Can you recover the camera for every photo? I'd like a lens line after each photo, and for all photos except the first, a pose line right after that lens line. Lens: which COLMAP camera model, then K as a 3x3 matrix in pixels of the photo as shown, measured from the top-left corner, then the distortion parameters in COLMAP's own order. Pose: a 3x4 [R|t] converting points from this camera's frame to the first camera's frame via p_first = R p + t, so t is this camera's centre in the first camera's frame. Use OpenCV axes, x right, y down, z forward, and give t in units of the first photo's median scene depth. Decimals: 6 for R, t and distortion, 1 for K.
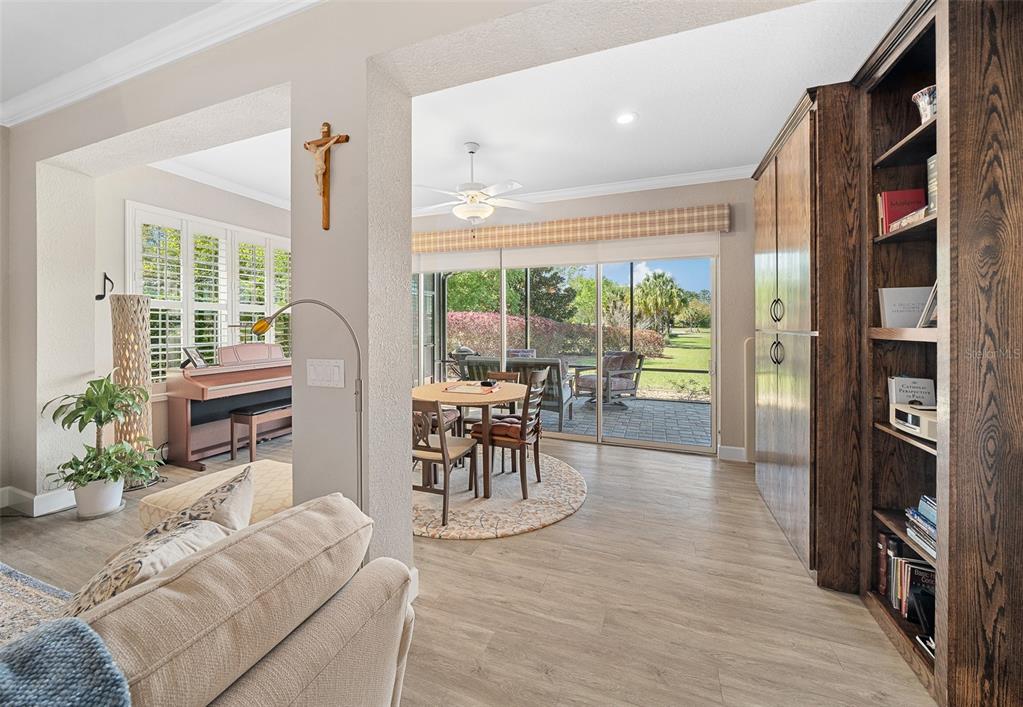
lens RADIAL K [[381.8, 0, 518.4], [0, 381.8, 324.3], [0, 0, 1]] dist [-0.006088, -0.000153]
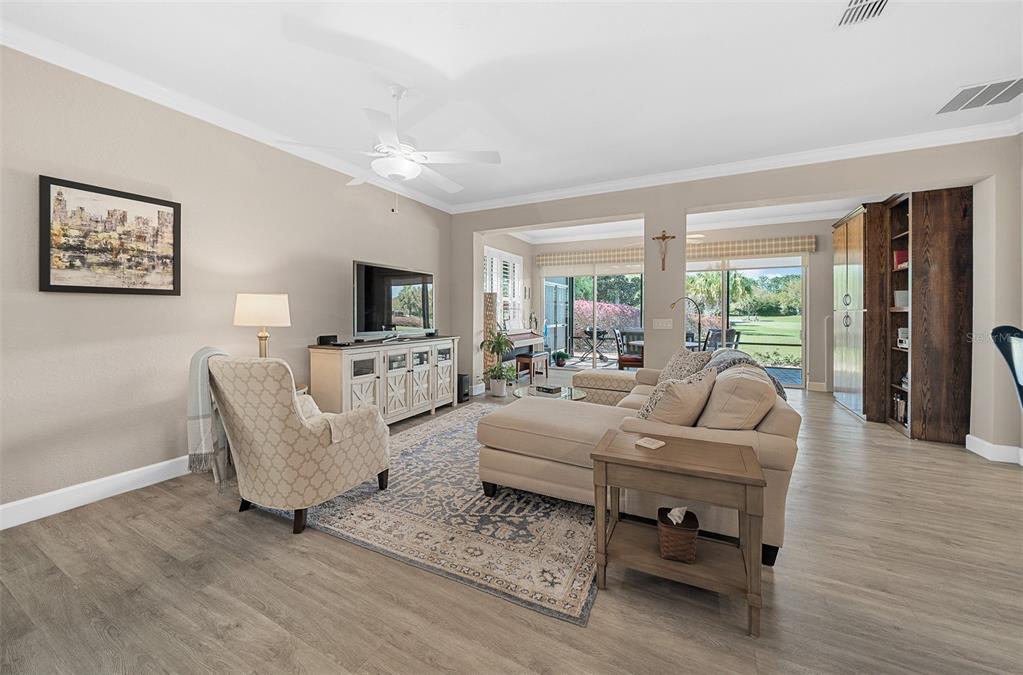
lens RADIAL K [[391.0, 0, 511.3], [0, 391.0, 313.9], [0, 0, 1]] dist [-0.001474, -0.000028]
pose [[0.993725, 0.001044, -0.111845, -1.096101], [-0.000718, 0.999995, 0.002954, 0.041320], [0.111847, -0.002855, 0.993721, -1.607223]]
